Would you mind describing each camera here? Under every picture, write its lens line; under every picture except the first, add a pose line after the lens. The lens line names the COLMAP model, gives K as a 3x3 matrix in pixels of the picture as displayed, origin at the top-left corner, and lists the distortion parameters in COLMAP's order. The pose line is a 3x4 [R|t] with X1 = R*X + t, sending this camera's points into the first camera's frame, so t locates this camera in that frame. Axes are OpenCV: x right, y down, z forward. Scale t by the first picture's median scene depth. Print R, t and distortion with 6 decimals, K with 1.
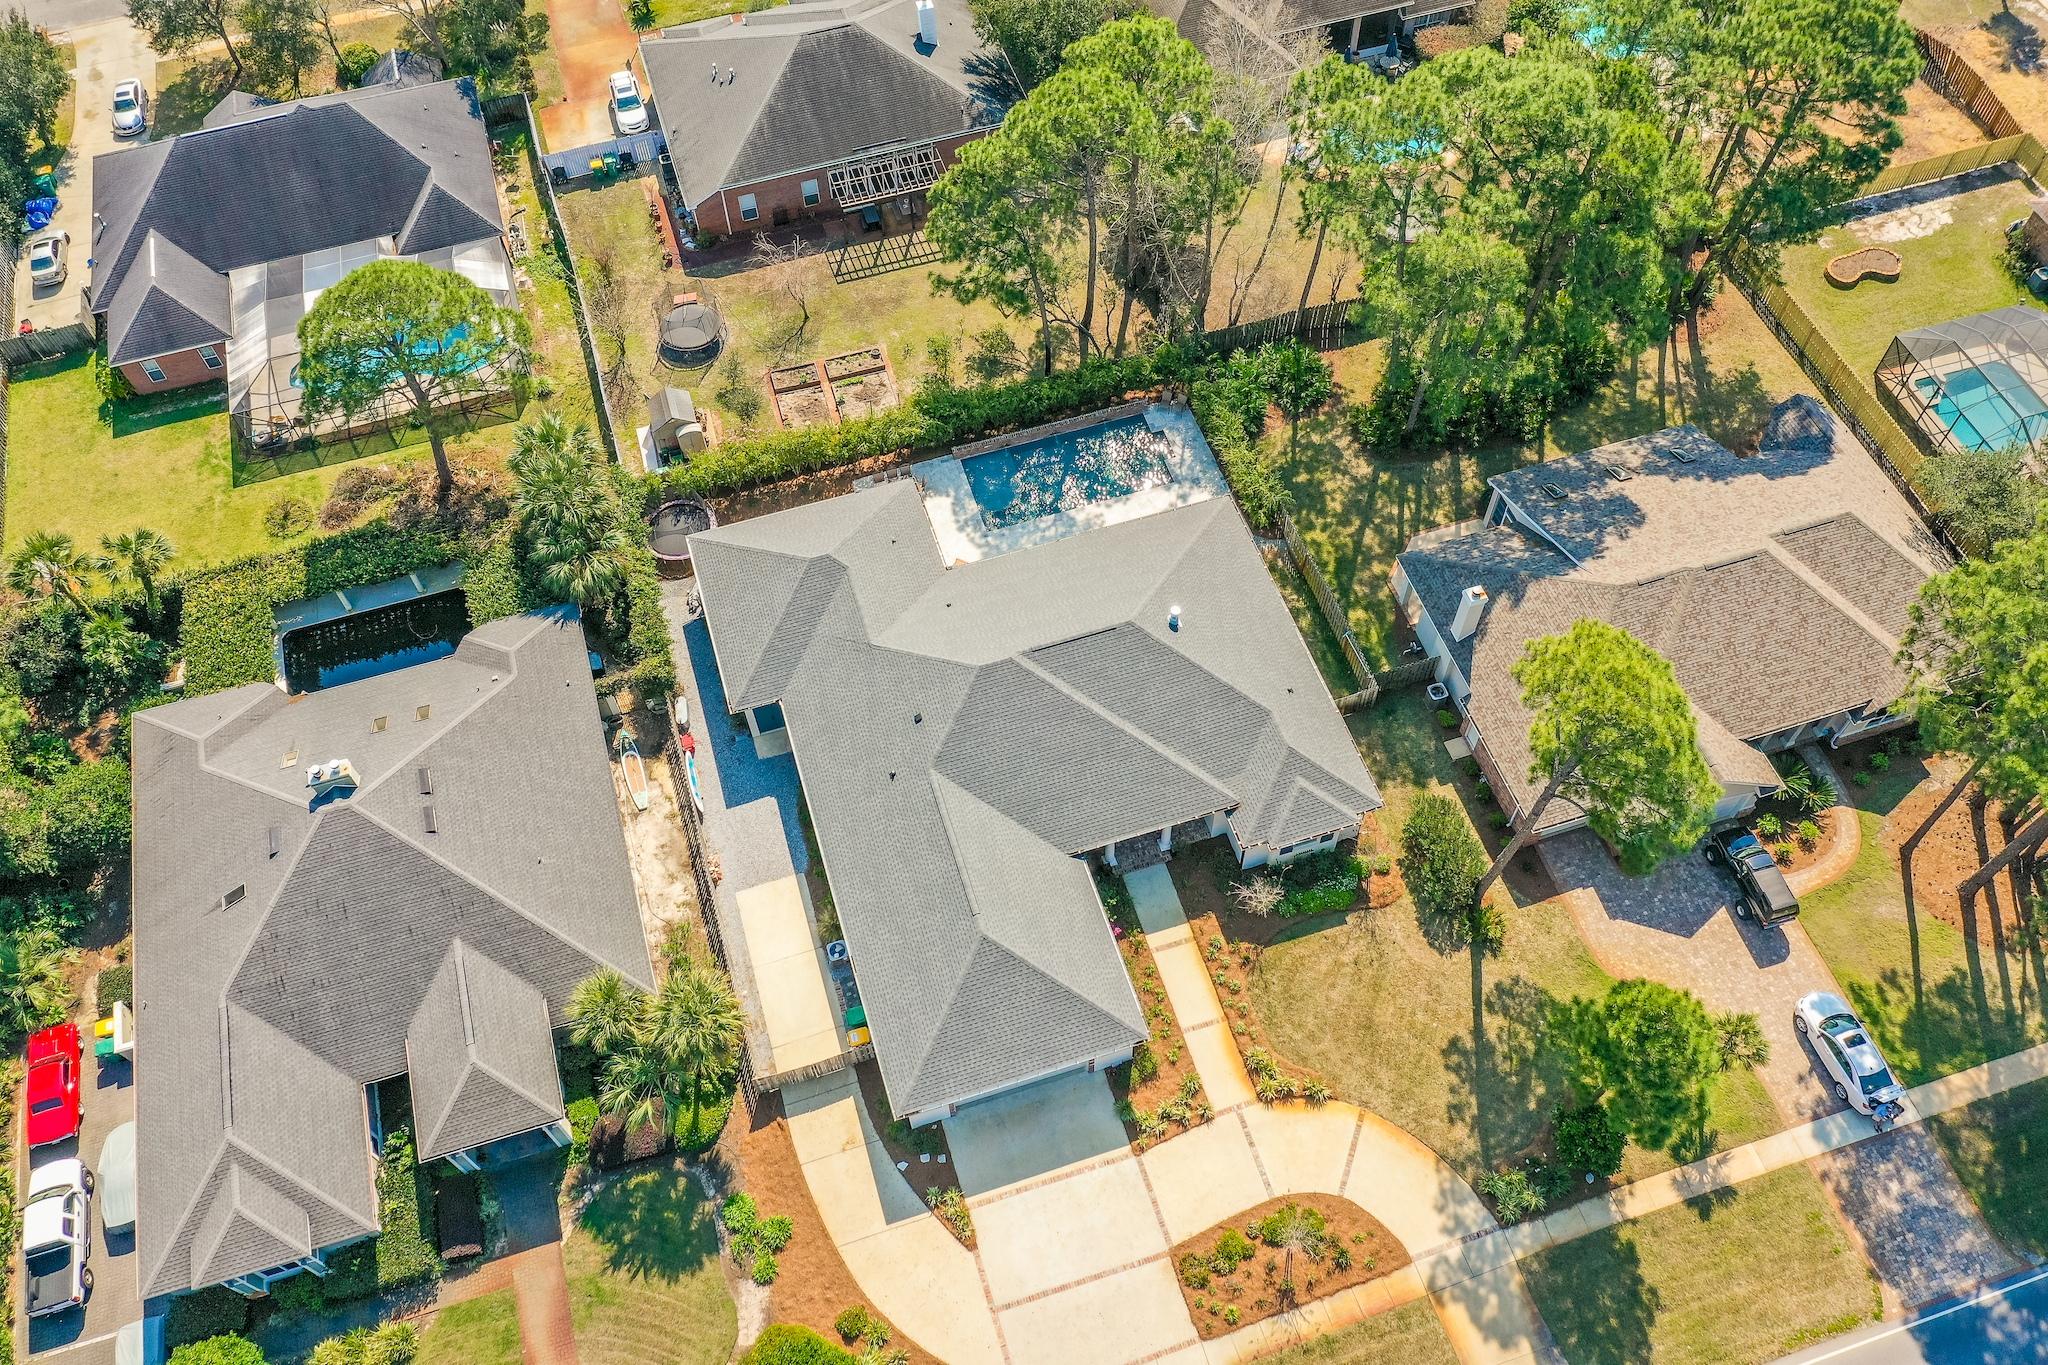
lens RADIAL K [[1607.5, 0, 1013.9], [0, 1607.5, 679.8], [0, 0, 1]] dist [-0.006742, -0.000006]
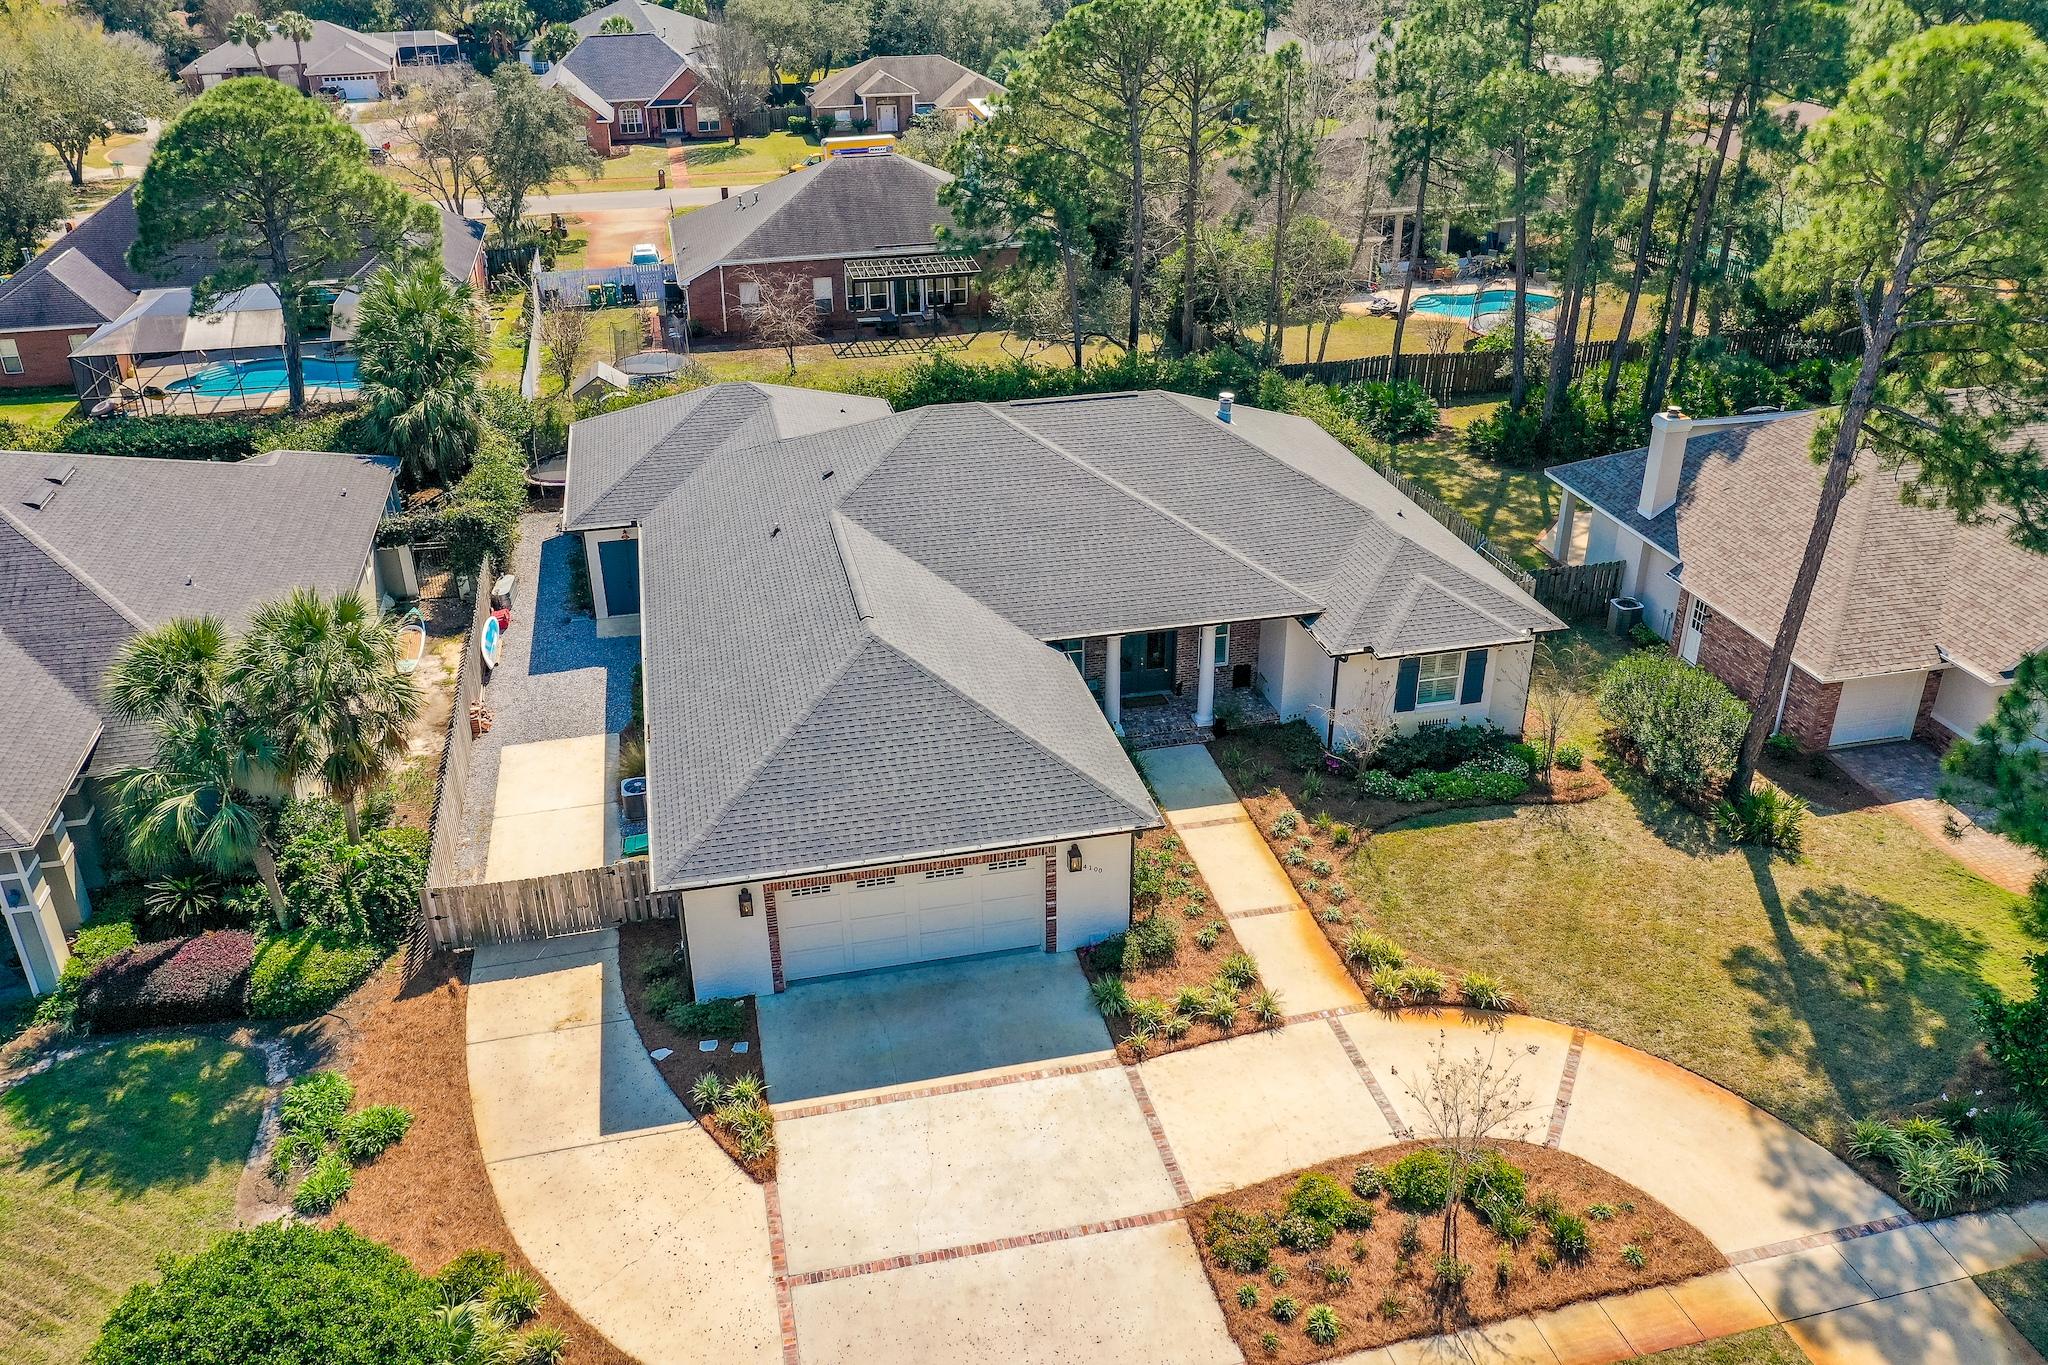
lens RADIAL K [[1607.5, 0, 1013.9], [0, 1607.5, 679.8], [0, 0, 1]] dist [-0.006742, -0.000006]
pose [[0.996295, 0.051340, -0.069001, 0.068749], [-0.078950, 0.864167, -0.496973, 0.436354], [0.034113, 0.500579, 0.865019, 0.500880]]
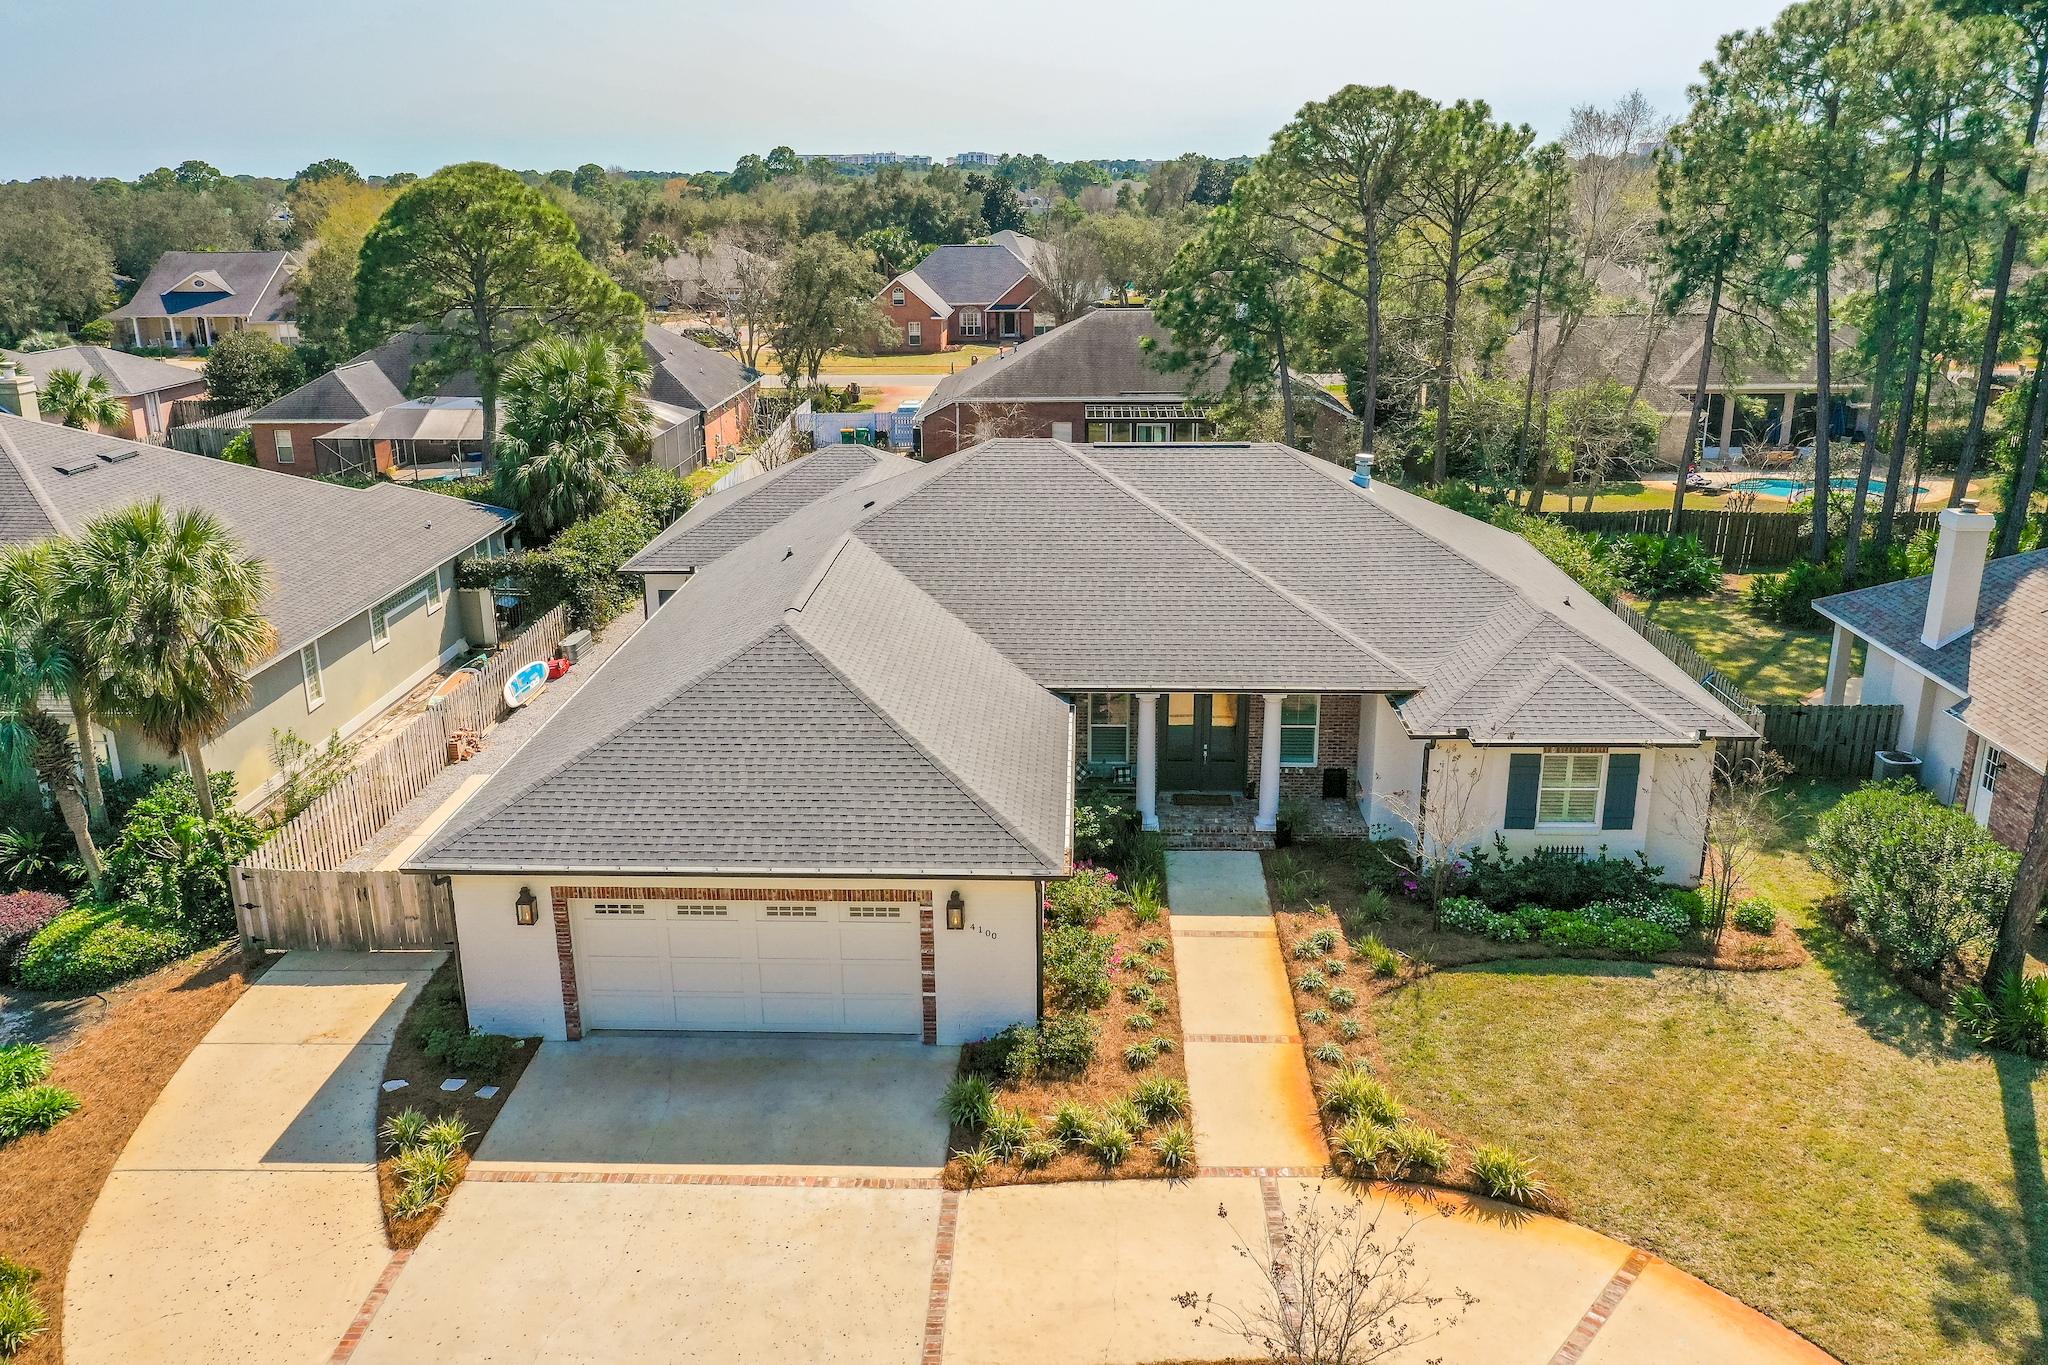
lens RADIAL K [[1607.5, 0, 1013.9], [0, 1607.5, 679.8], [0, 0, 1]] dist [-0.006742, -0.000006]
pose [[0.940141, 0.117095, -0.320037, 0.186971], [-0.294226, 0.752744, -0.588903, 0.409433], [0.171948, 0.647815, 0.742138, 0.657022]]
